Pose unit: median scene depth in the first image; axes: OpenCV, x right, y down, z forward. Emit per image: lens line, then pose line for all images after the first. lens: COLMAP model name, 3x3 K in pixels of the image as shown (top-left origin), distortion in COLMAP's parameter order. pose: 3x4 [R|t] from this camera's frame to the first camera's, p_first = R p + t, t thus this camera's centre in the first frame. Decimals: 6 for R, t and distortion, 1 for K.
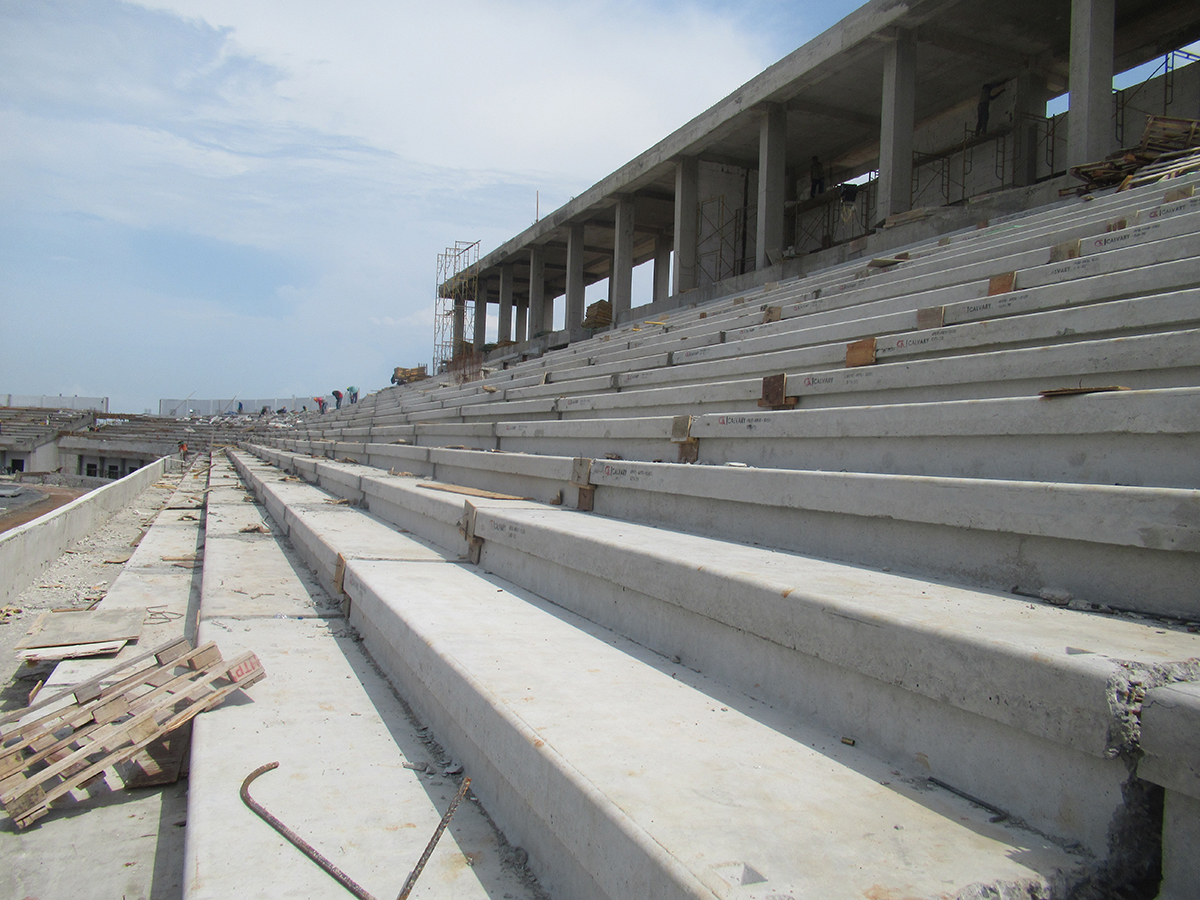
lens RADIAL K [[953.8, 0, 605.1], [0, 953.8, 443.7], [0, 0, 1]] dist [0.013801, -0.004175]
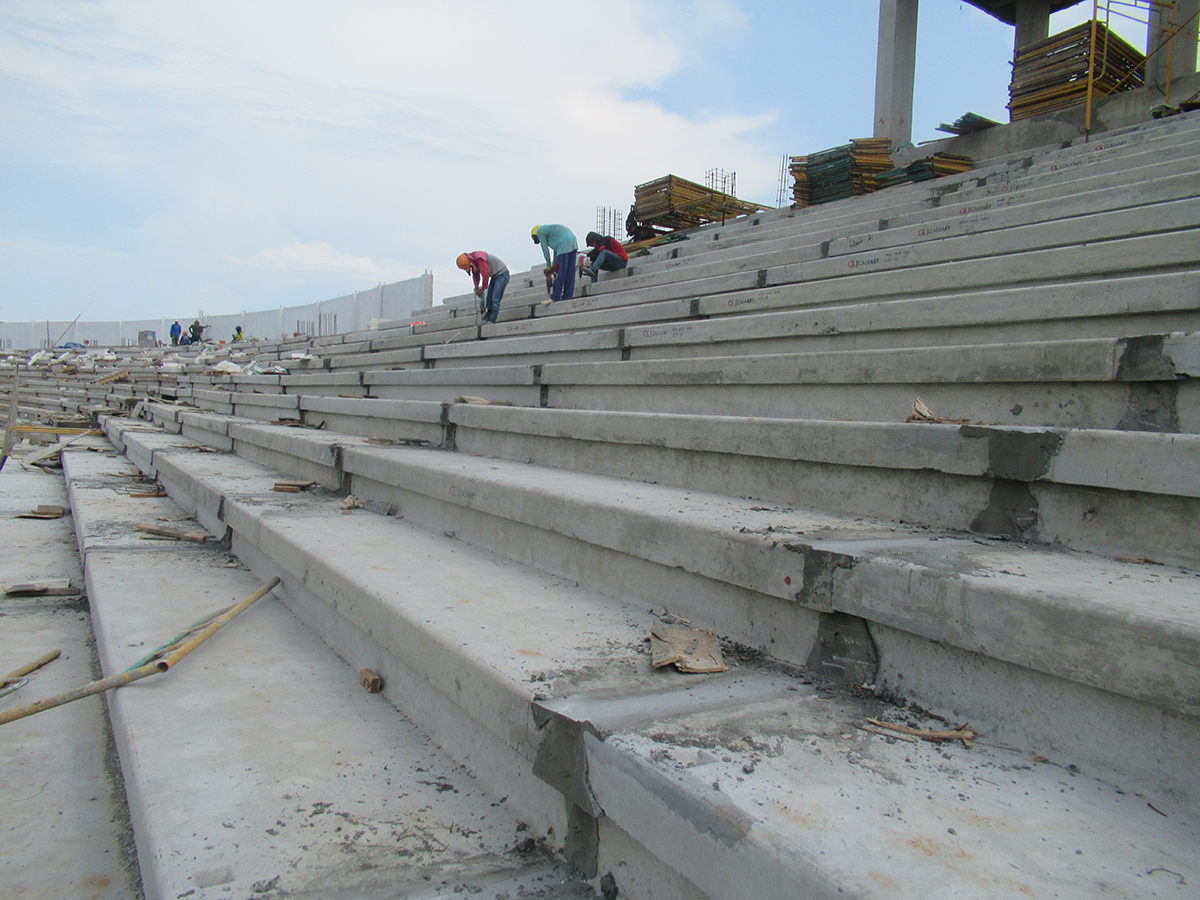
lens RADIAL K [[696.0, 0, 601.1], [0, 696.0, 457.4], [0, 0, 1]] dist [0.004490, 0.000131]
pose [[0.962598, -0.034875, 0.268679, -1.983431], [0.006840, 0.994493, 0.104579, -0.074598], [-0.270847, -0.098829, 0.957536, 5.015217]]
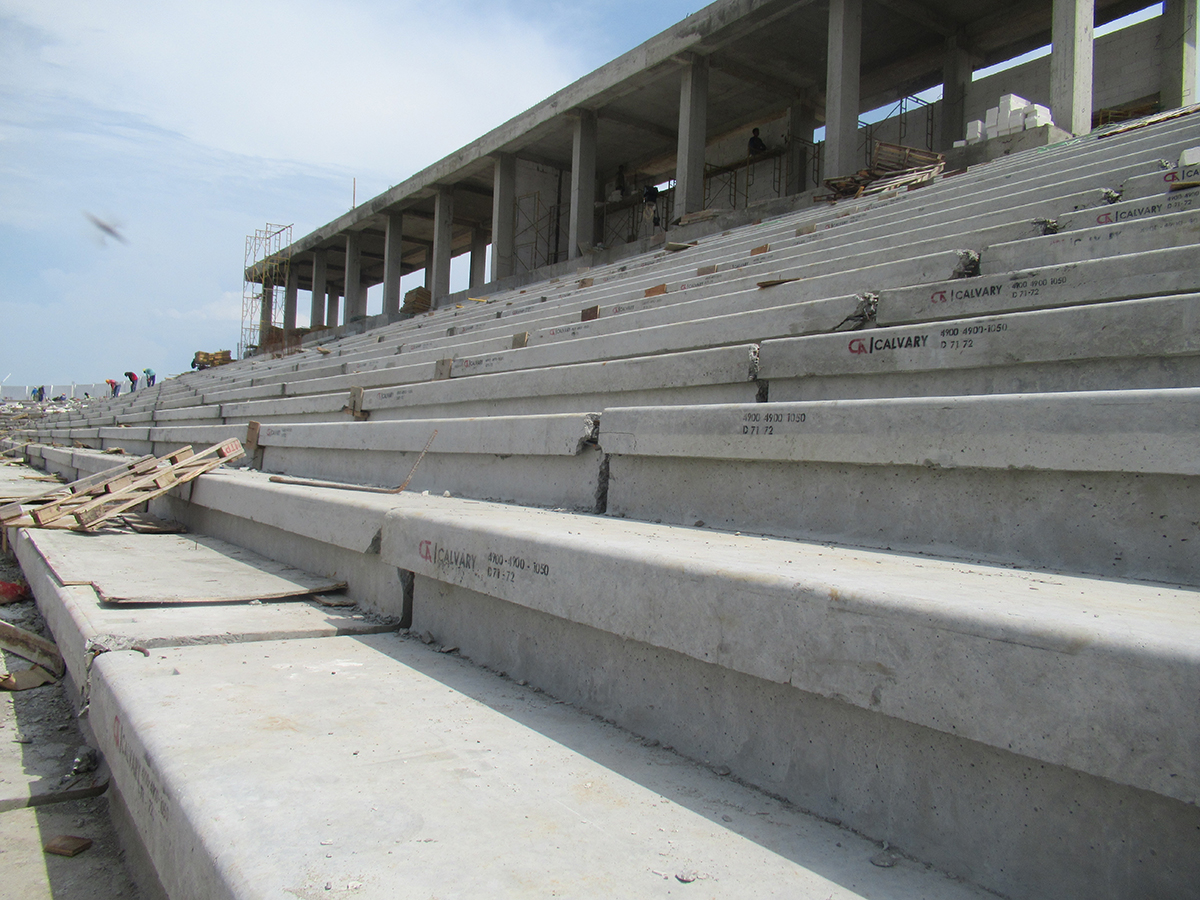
lens RADIAL K [[953.8, 0, 617.9], [0, 953.8, 445.1], [0, 0, 1]] dist [0.013801, -0.004175]
pose [[0.976753, 0.011847, 0.214038, -0.015890], [-0.010601, 0.999920, -0.006964, 0.031659], [-0.214104, 0.004533, 0.976800, -0.070739]]
